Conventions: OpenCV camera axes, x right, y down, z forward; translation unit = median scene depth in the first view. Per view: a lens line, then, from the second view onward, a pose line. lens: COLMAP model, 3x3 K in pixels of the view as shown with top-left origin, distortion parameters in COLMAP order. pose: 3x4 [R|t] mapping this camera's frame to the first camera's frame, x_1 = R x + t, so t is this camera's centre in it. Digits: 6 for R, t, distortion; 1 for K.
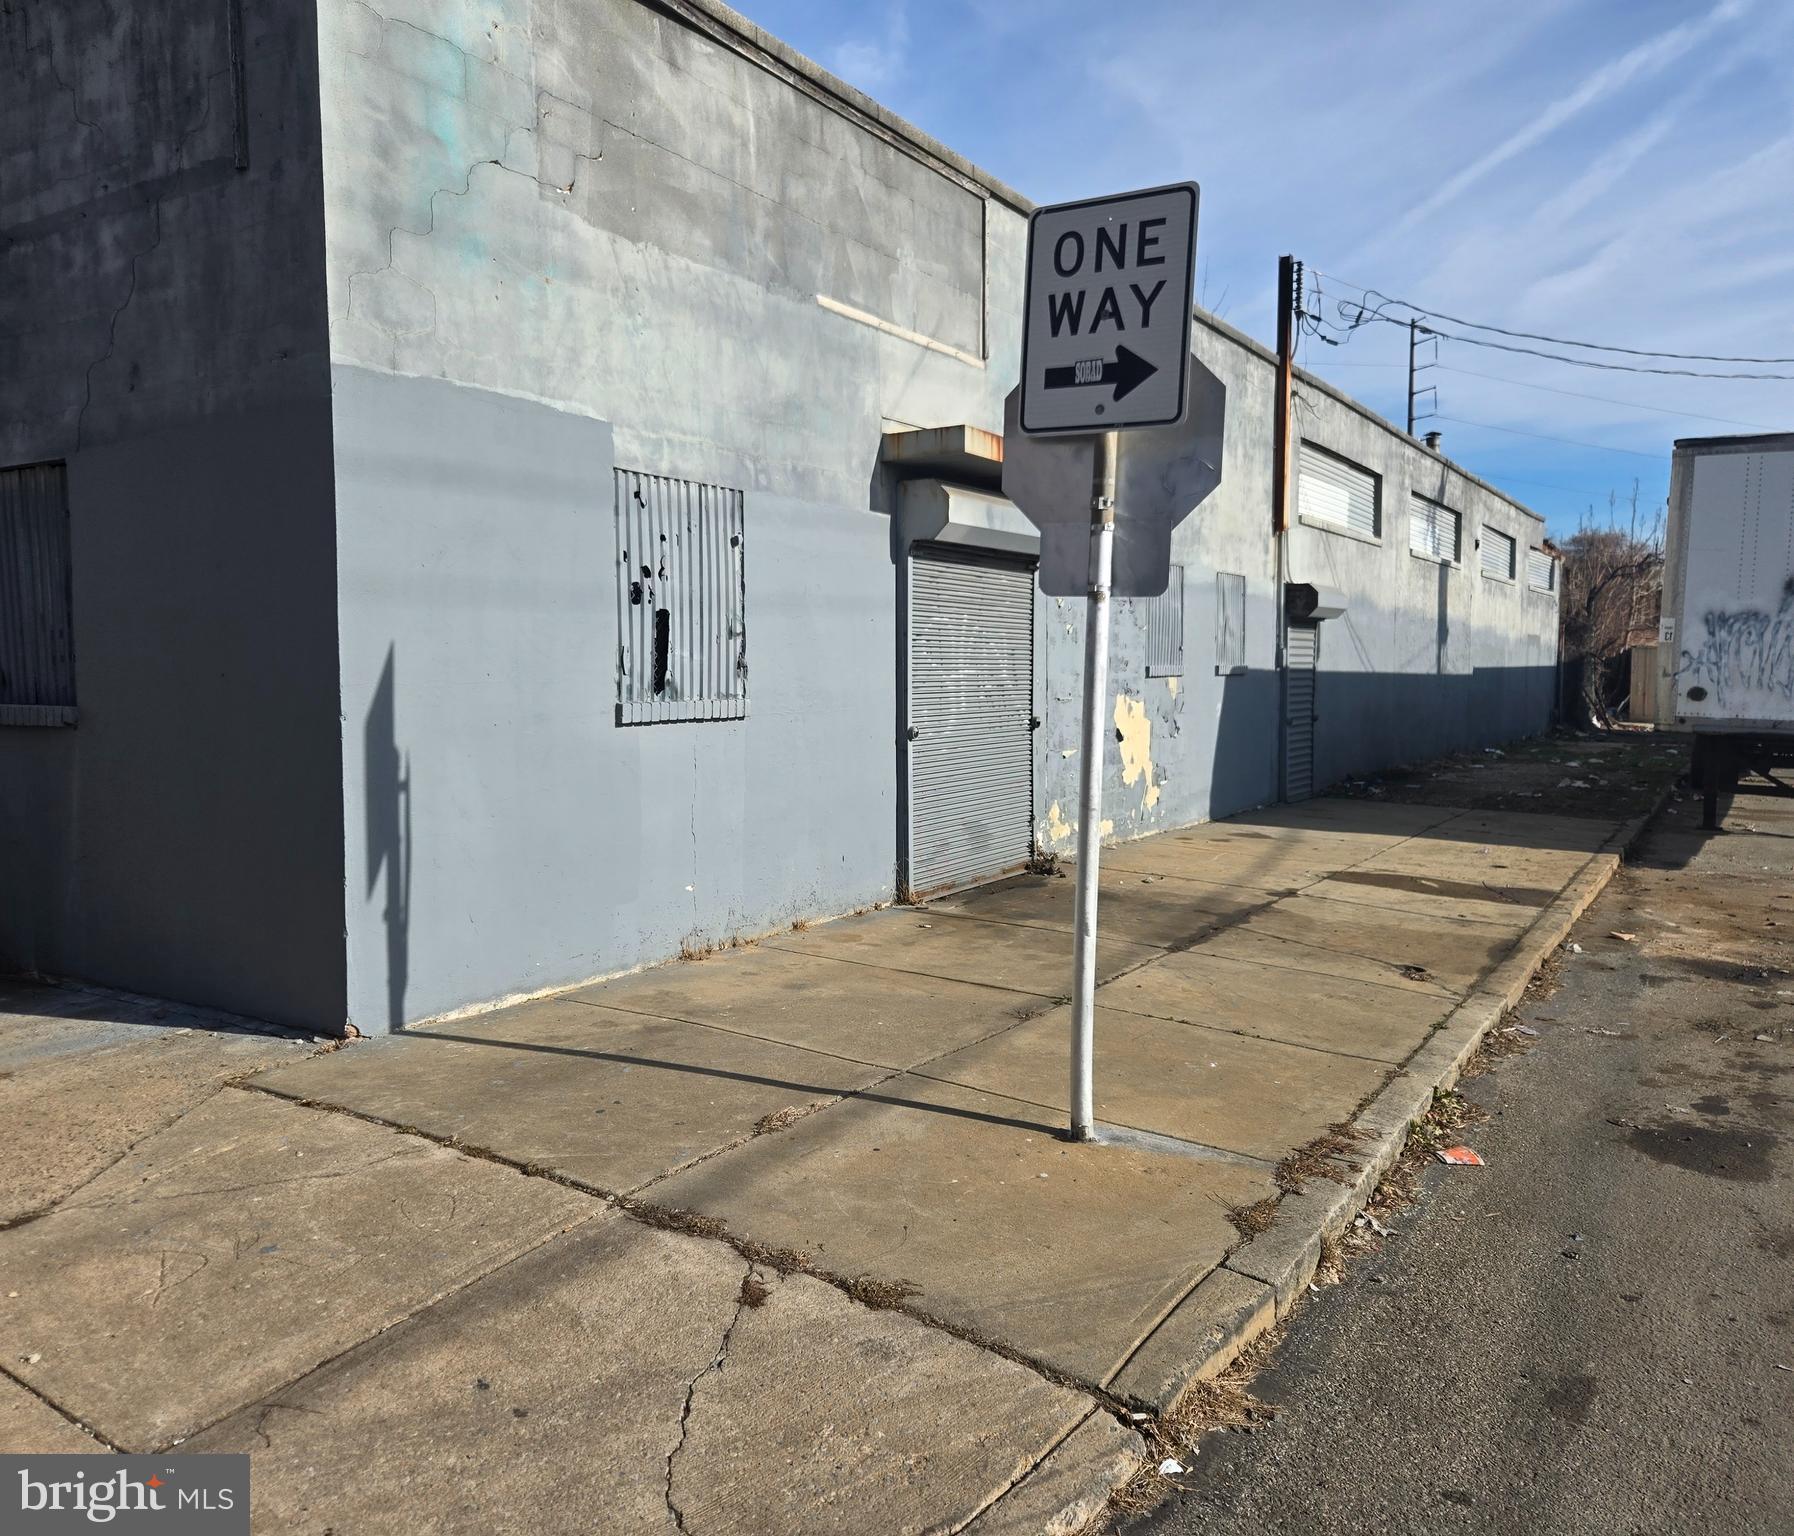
lens RADIAL K [[1404.6, 0, 897.7], [0, 1404.6, 735.8], [0, 0, 1]] dist [0.065002, -0.055549]
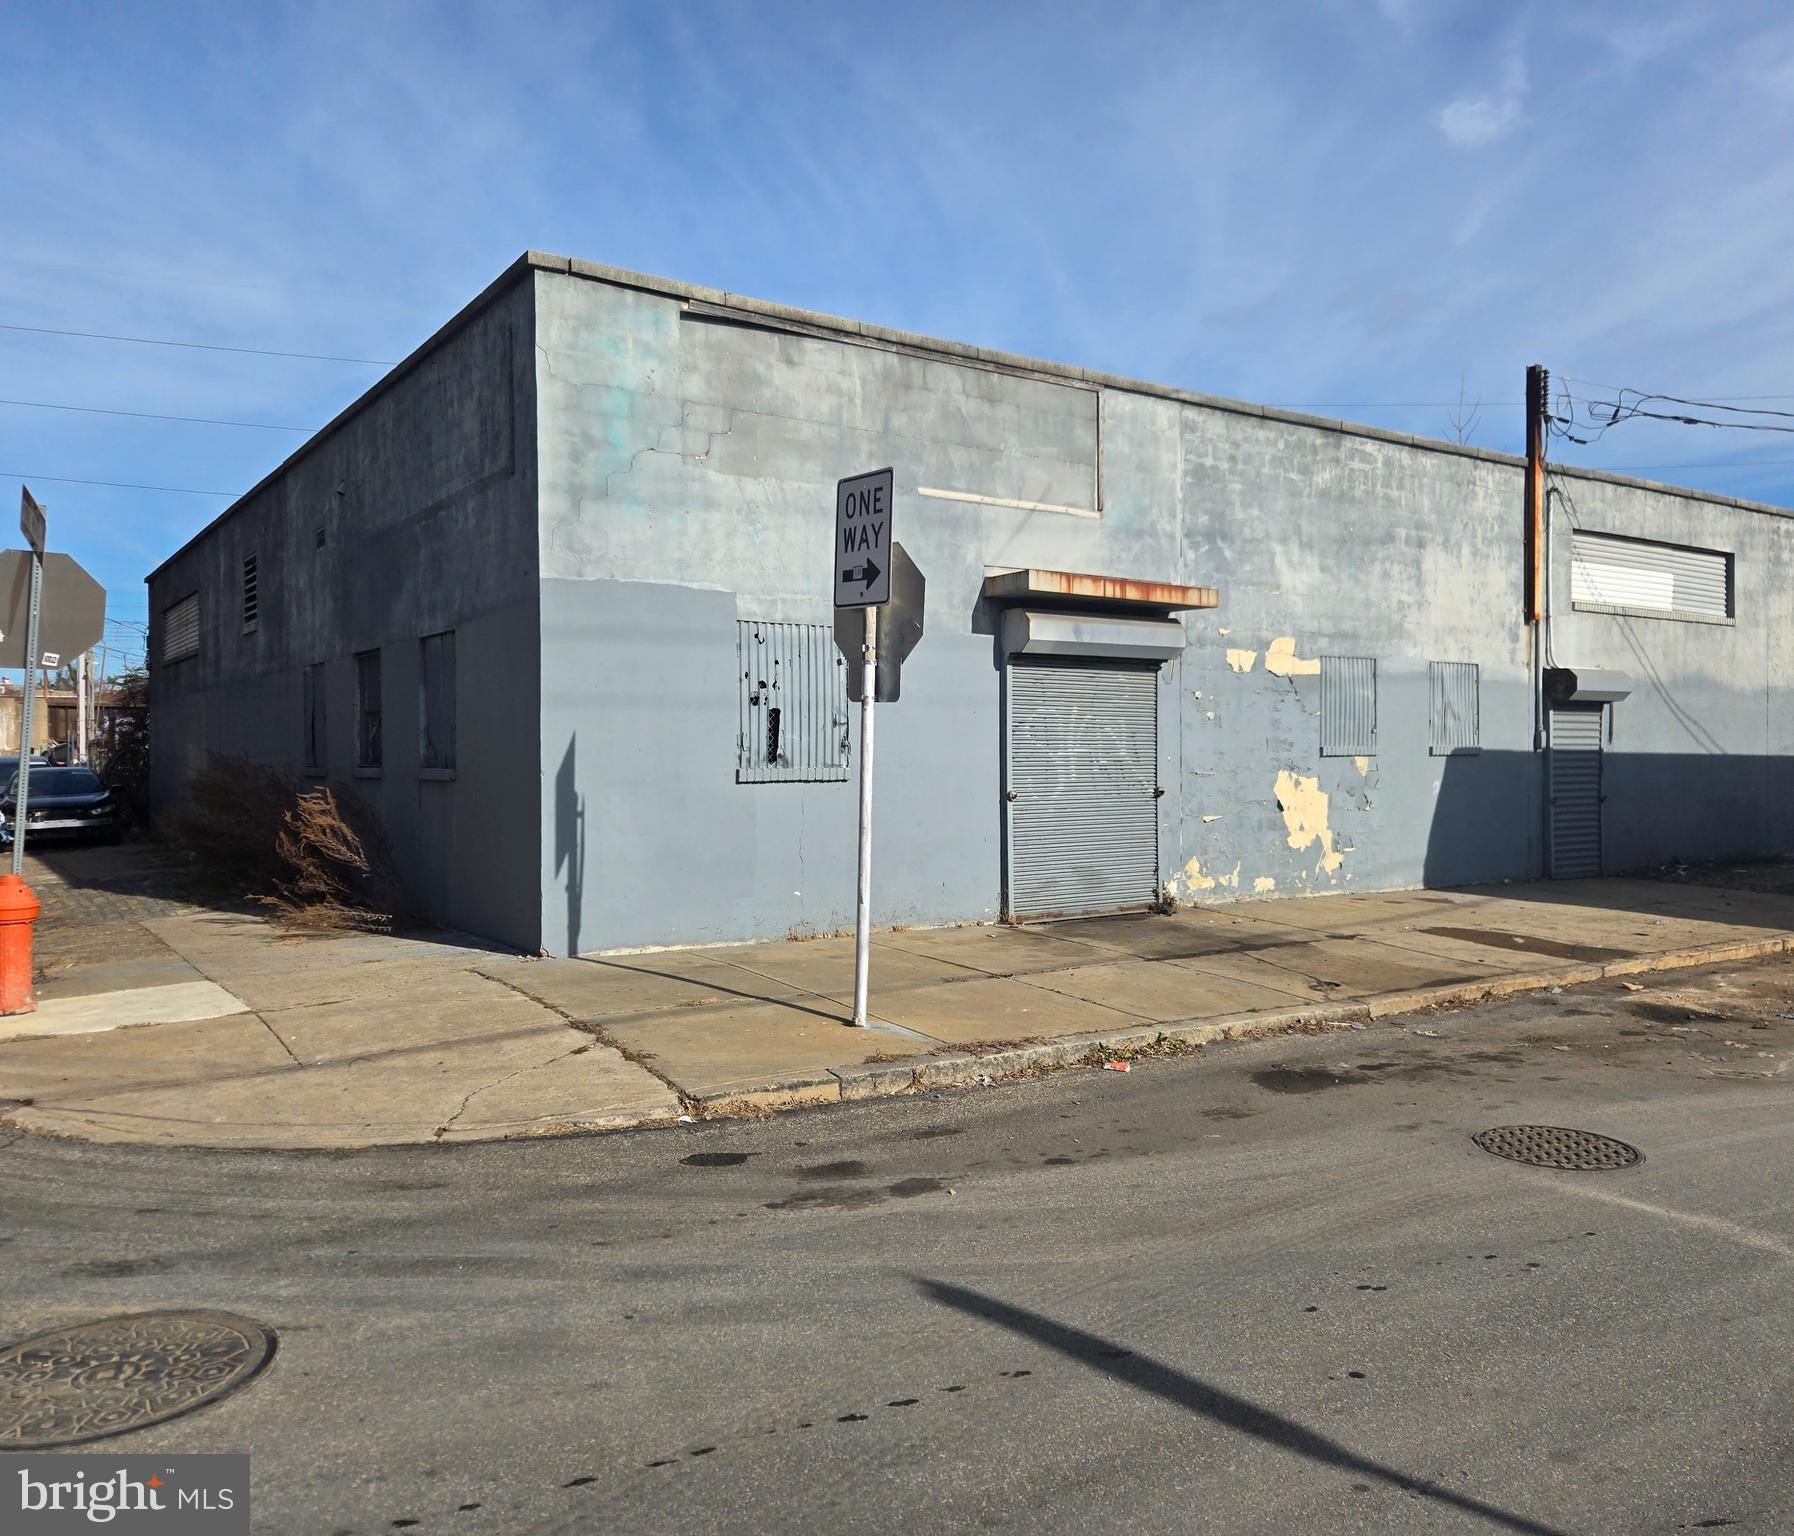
lens RADIAL K [[1404.6, 0, 897.7], [0, 1404.6, 735.8], [0, 0, 1]] dist [0.065002, -0.055549]
pose [[0.921546, -0.004611, -0.388241, 0.541548], [-0.018821, 0.998223, -0.056531, 0.023758], [0.387812, 0.059403, 0.919822, -0.351345]]
